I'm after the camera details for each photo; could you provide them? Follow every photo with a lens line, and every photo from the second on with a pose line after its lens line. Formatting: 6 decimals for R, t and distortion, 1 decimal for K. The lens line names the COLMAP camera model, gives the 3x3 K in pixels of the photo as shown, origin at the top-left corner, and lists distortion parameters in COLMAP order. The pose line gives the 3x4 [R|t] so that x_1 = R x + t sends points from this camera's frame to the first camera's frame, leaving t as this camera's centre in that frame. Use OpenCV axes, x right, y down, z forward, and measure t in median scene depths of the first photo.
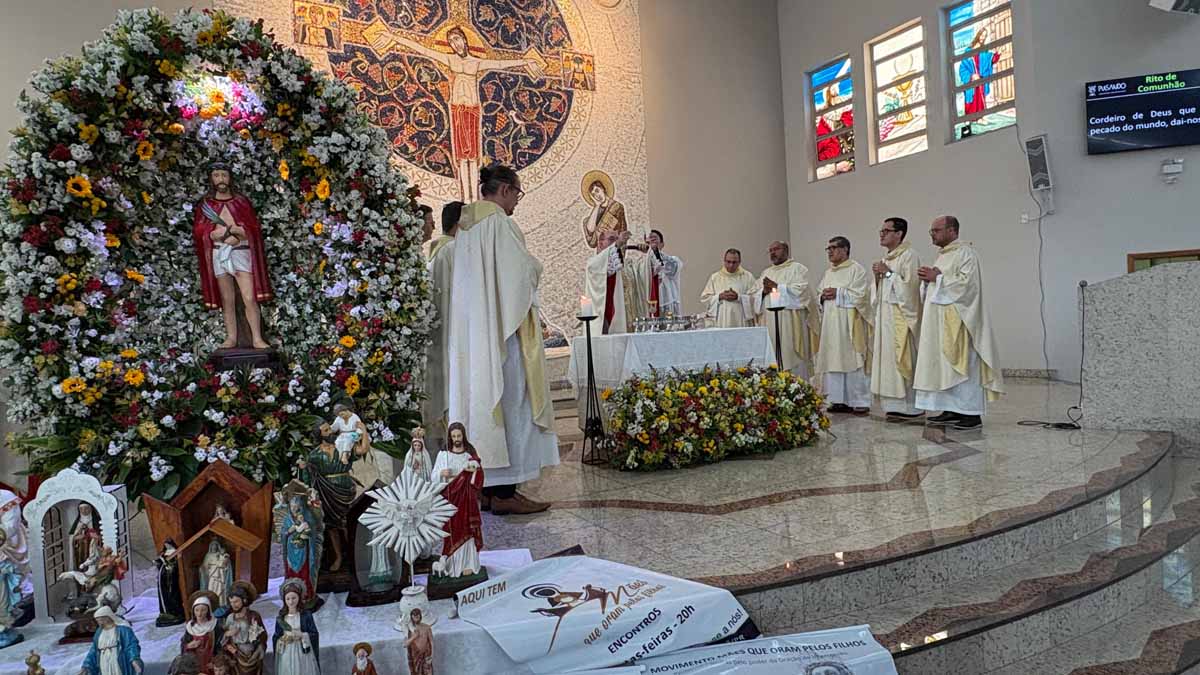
lens RADIAL K [[704.6, 0, 602.2], [0, 704.6, 339.6], [0, 0, 1]] dist [0.007913, 0.000465]
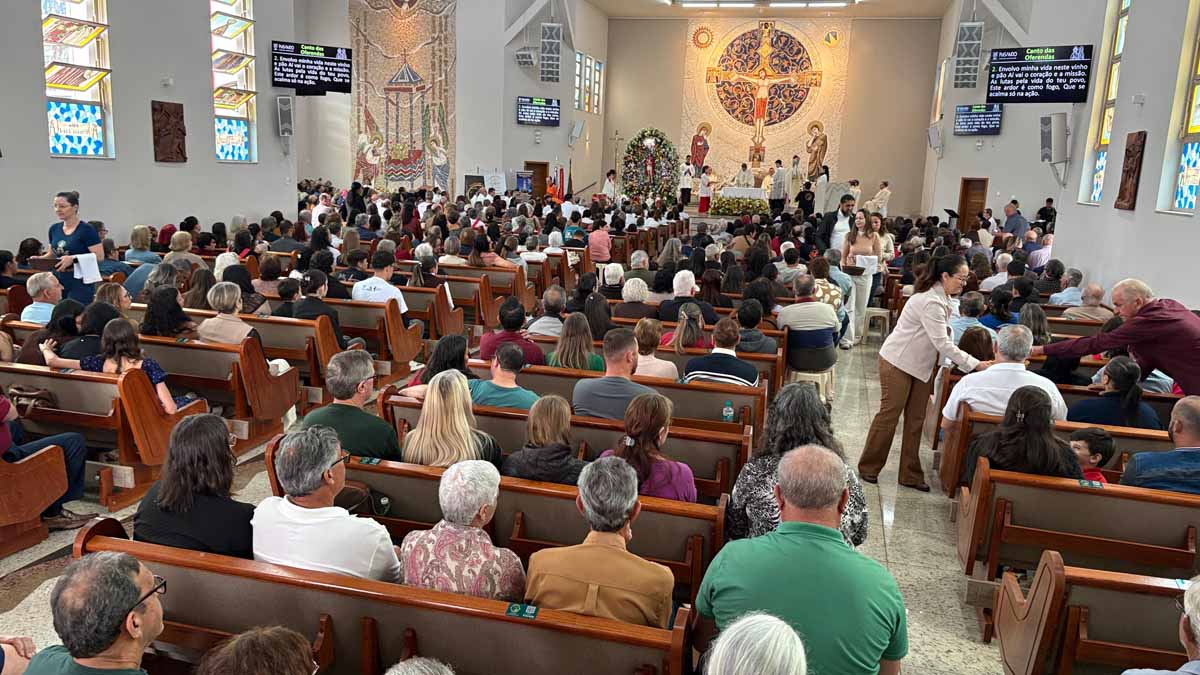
lens RADIAL K [[883.2, 0, 600.9], [0, 883.2, 337.8], [0, 0, 1]] dist [0.001660, 0.000090]
pose [[0.728209, 0.206704, -0.653441, 1.730780], [-0.086656, 0.973552, 0.211393, -0.099345], [0.679855, -0.097314, 0.726861, -1.936937]]
